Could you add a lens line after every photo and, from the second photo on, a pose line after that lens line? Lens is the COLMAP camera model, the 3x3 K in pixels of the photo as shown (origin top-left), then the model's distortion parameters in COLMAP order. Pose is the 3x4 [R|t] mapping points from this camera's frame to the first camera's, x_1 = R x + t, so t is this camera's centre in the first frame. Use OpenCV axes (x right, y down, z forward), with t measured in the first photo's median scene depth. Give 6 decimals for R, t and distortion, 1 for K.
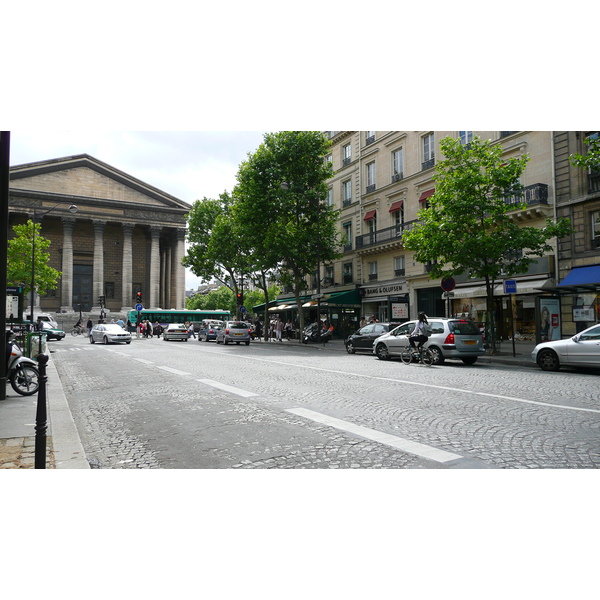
lens RADIAL K [[452.3, 0, 300.3], [0, 452.3, 305.9], [0, 0, 1]] dist [-0.003505, -0.003591]
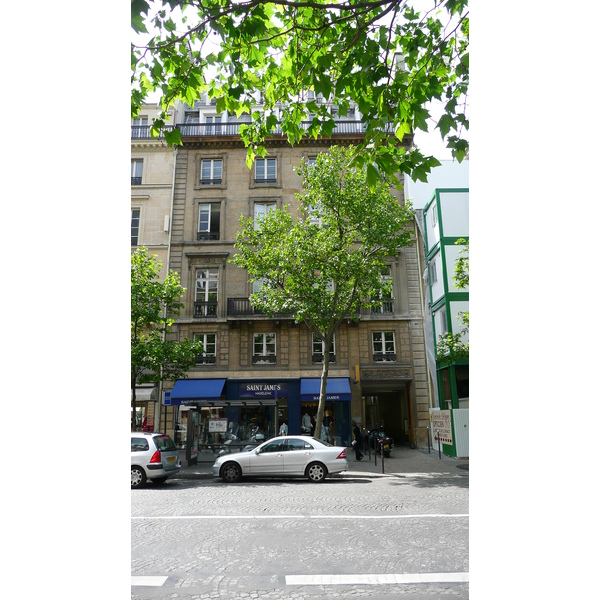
lens RADIAL K [[452.3, 0, 300.3], [0, 452.3, 305.9], [0, 0, 1]] dist [-0.003505, -0.003591]
pose [[0.512287, 0.220775, 0.829952, -0.346779], [-0.040256, 0.971504, -0.233580, -0.021437], [-0.857870, 0.086249, 0.506576, 0.263023]]
